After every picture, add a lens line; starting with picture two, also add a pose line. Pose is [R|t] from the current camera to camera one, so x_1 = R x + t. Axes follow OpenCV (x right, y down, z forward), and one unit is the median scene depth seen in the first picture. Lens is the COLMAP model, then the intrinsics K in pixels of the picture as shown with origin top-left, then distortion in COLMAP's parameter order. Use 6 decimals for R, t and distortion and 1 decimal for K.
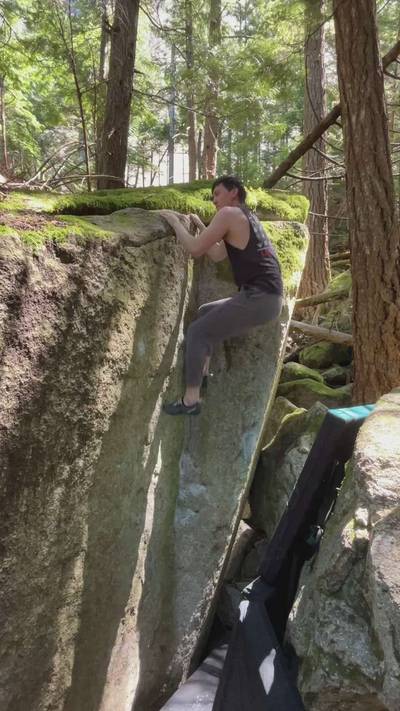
lens RADIAL K [[408.4, 0, 199.1], [0, 408.4, 358.1], [0, 0, 1]] dist [-0.001629, 0.000621]
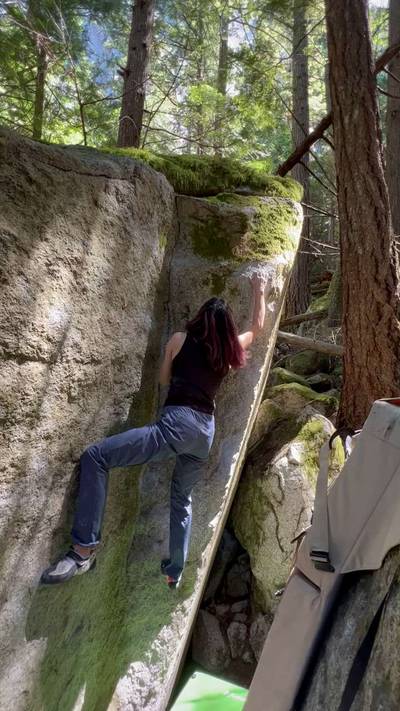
lens RADIAL K [[320.1, 0, 201.6], [0, 320.1, 355.5], [0, 0, 1]] dist [-0.000622, 0.000214]
pose [[0.999677, 0.023470, -0.009797, 0.101228], [-0.023840, 0.998932, -0.039572, 0.054537], [0.008857, 0.039792, 0.999169, 0.511321]]
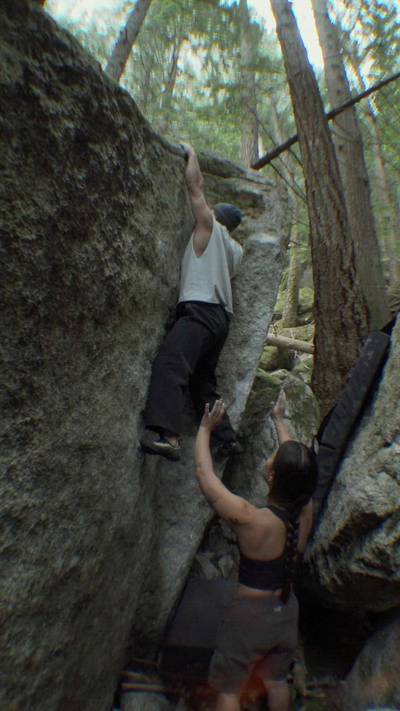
lens RADIAL K [[412.0, 0, 202.8], [0, 412.0, 356.1], [0, 0, 1]] dist [-0.337568, 0.112050]
pose [[0.977138, 0.063709, 0.202837, -0.218819], [-0.046646, 0.995043, -0.087824, 0.302610], [-0.207427, 0.076355, 0.975266, 0.176040]]
